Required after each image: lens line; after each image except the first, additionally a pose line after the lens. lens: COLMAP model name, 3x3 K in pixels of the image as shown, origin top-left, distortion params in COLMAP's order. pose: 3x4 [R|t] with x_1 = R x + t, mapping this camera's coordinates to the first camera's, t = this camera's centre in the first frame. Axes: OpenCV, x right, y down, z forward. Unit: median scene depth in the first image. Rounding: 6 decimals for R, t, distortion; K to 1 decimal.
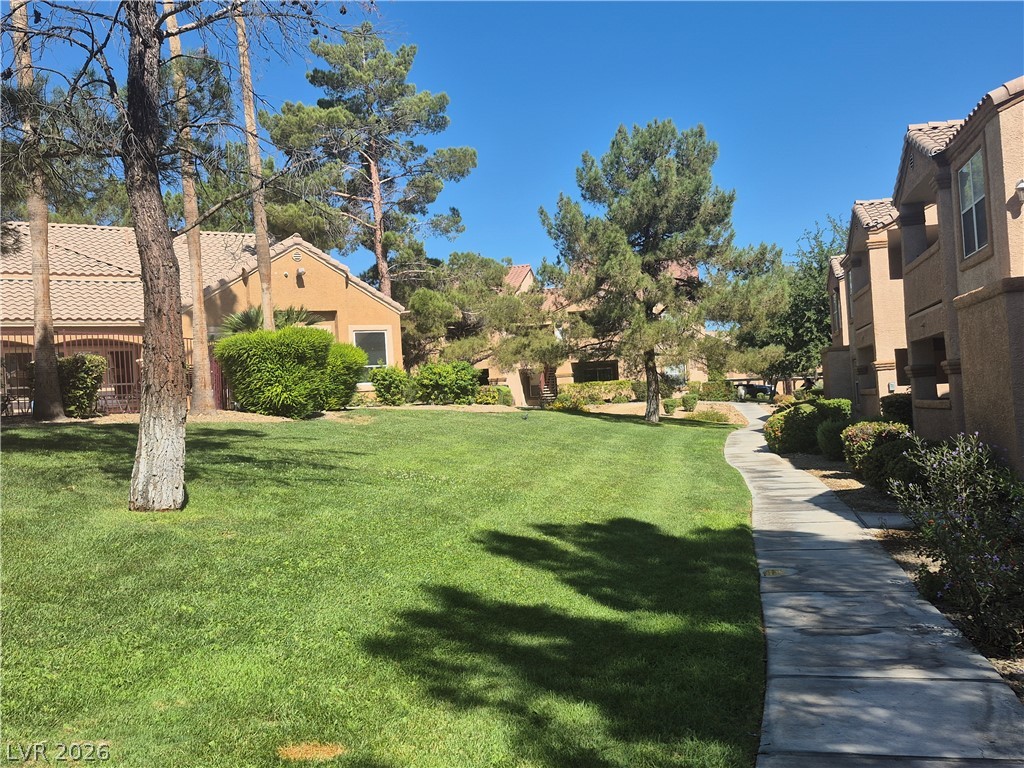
lens RADIAL K [[974.3, 0, 512.0], [0, 974.3, 384.0], [0, 0, 1]] dist [0.089582, -0.007890]
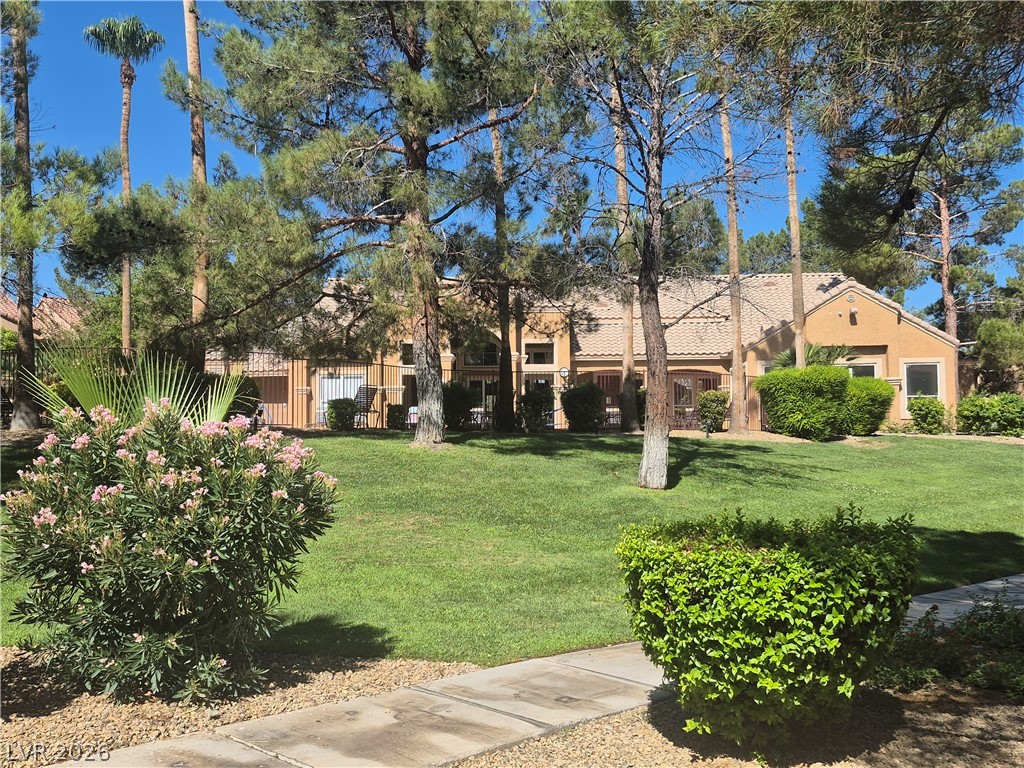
lens RADIAL K [[2046.5, 0, 512.0], [0, 2046.5, 384.0], [0, 0, 1]] dist [0.147896, -0.403099]
pose [[0.800723, 0.035304, -0.597994, 0.774997], [-0.029401, 0.999375, 0.019633, -0.057530], [0.598313, 0.001861, 0.801260, -0.987260]]
